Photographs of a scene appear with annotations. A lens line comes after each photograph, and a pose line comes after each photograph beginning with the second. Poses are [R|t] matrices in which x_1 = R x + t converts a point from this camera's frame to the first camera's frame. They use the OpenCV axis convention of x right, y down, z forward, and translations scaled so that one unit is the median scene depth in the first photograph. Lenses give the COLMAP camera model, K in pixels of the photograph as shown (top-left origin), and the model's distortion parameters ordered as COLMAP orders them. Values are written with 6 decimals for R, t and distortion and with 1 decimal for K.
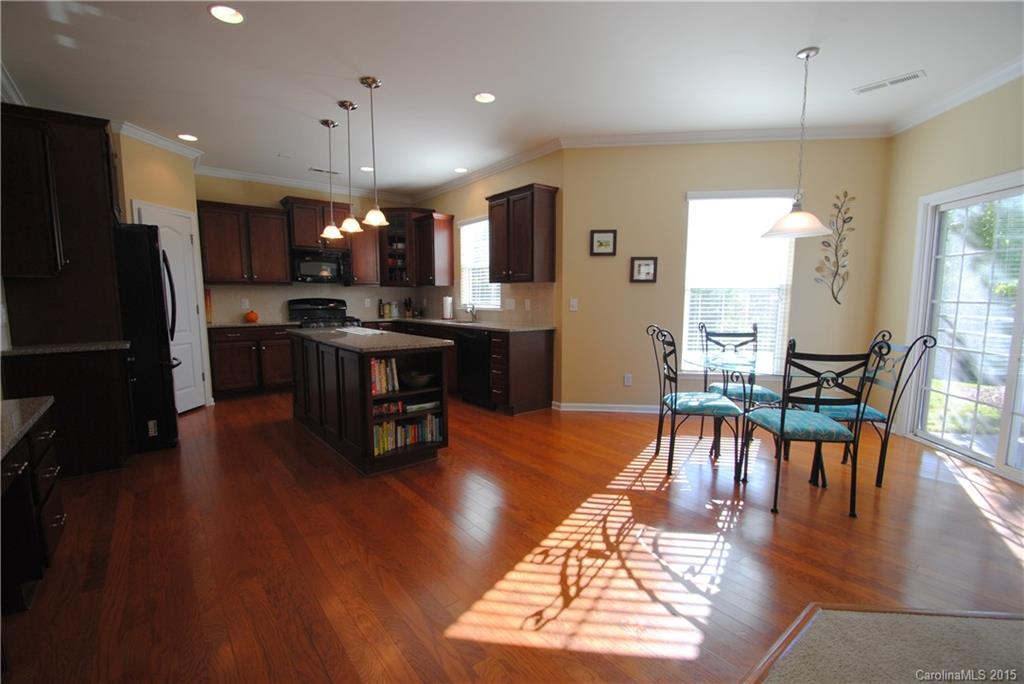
lens RADIAL K [[446.8, 0, 492.3], [0, 446.8, 350.3], [0, 0, 1]] dist [-0.016138, -0.000514]
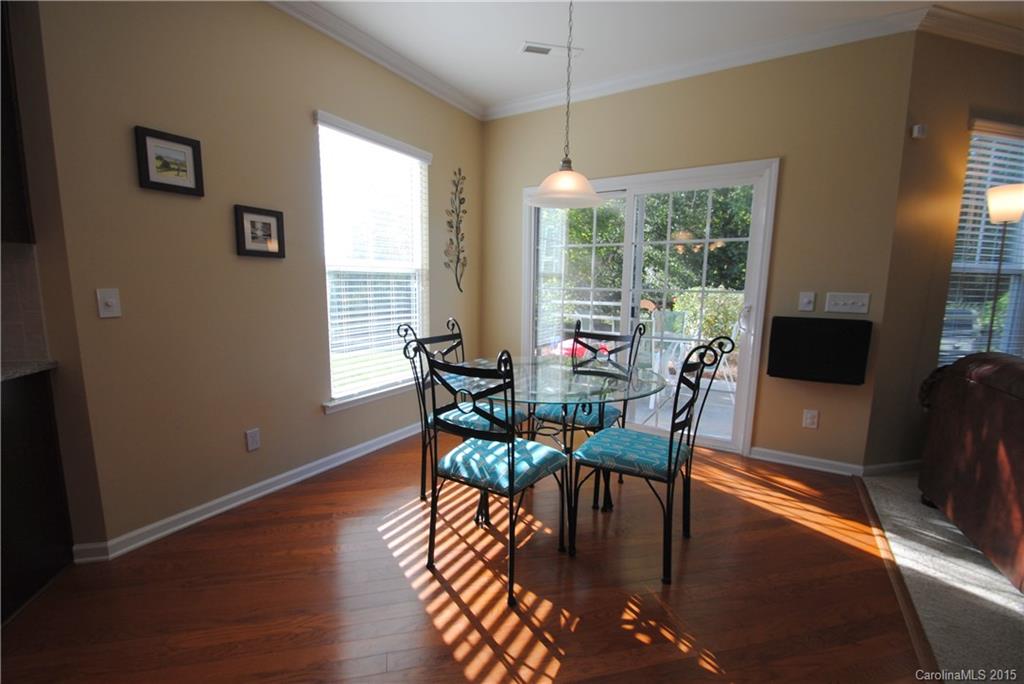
lens RADIAL K [[446.8, 0, 492.3], [0, 446.8, 350.3], [0, 0, 1]] dist [-0.016138, -0.000514]
pose [[0.406514, -0.128574, 0.904552, -0.046312], [0.101647, 0.990267, 0.095077, -0.059343], [-0.907972, 0.053295, 0.415627, 0.501238]]
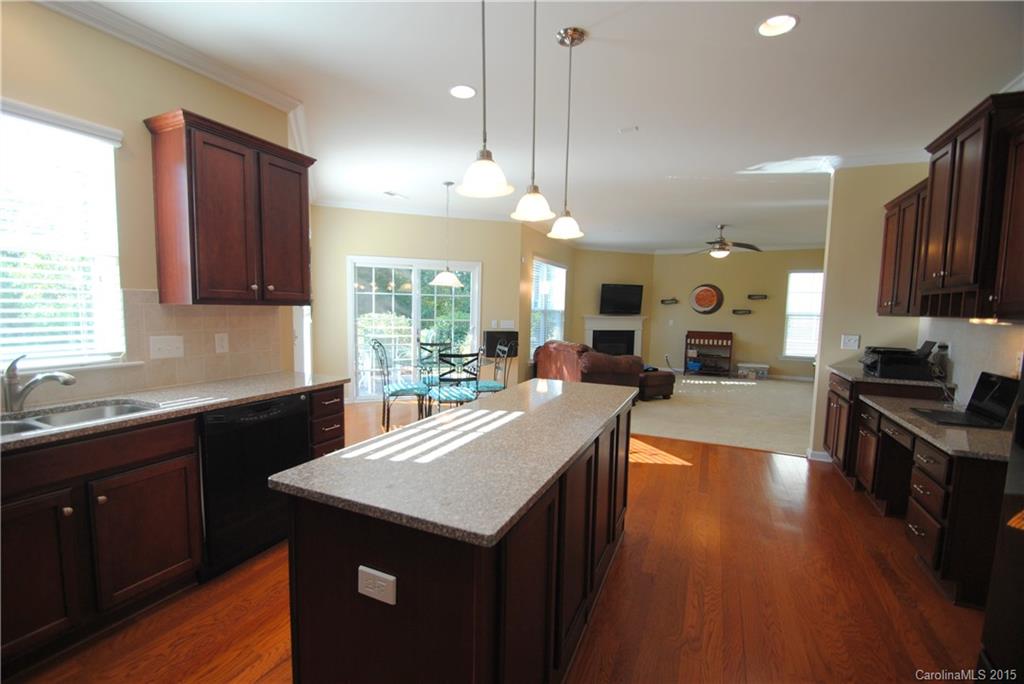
lens RADIAL K [[446.8, 0, 492.3], [0, 446.8, 350.3], [0, 0, 1]] dist [-0.016138, -0.000514]
pose [[-0.456138, -0.088415, 0.885506, -0.592743], [0.092347, 0.984977, 0.145916, -0.153129], [-0.885104, 0.148331, -0.441121, 1.018699]]
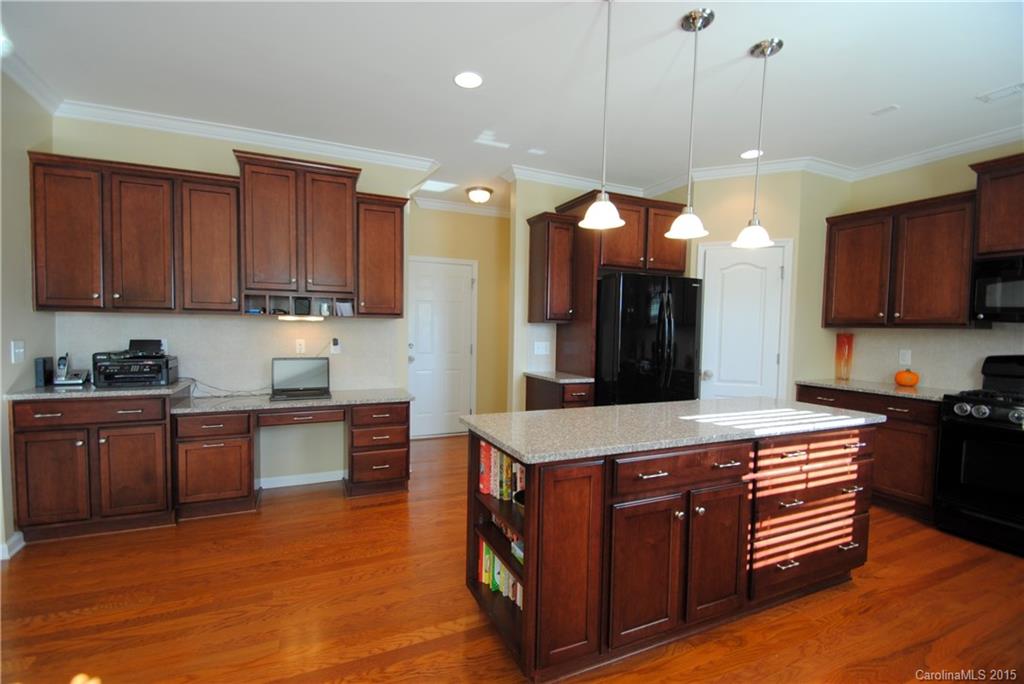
lens RADIAL K [[450.0, 0, 507.4], [0, 450.0, 347.2], [0, 0, 1]] dist [-0.015054, -0.000252]
pose [[-0.226929, 0.049008, -0.972677, 0.218034], [-0.128087, 0.988556, 0.079692, -0.113072], [0.965452, 0.142672, -0.218055, 0.692871]]
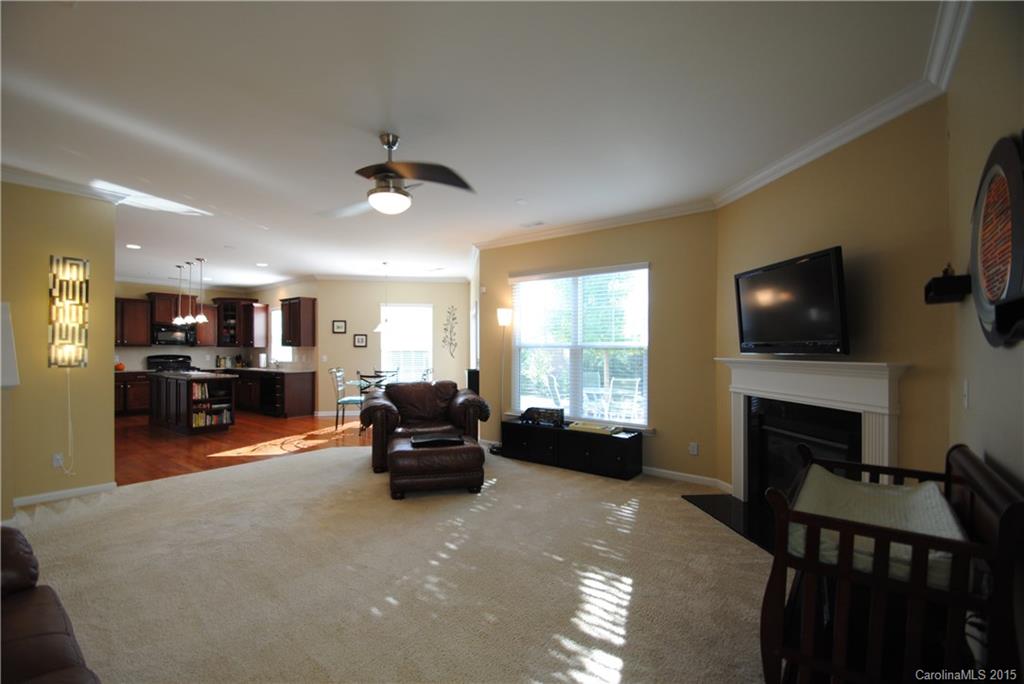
lens RADIAL K [[450.0, 0, 507.4], [0, 450.0, 347.2], [0, 0, 1]] dist [-0.015054, -0.000252]
pose [[0.964089, 0.002742, 0.265565, 0.413575], [0.030636, 0.992123, -0.121463, 0.102381], [-0.263806, 0.125237, 0.956411, -1.005314]]
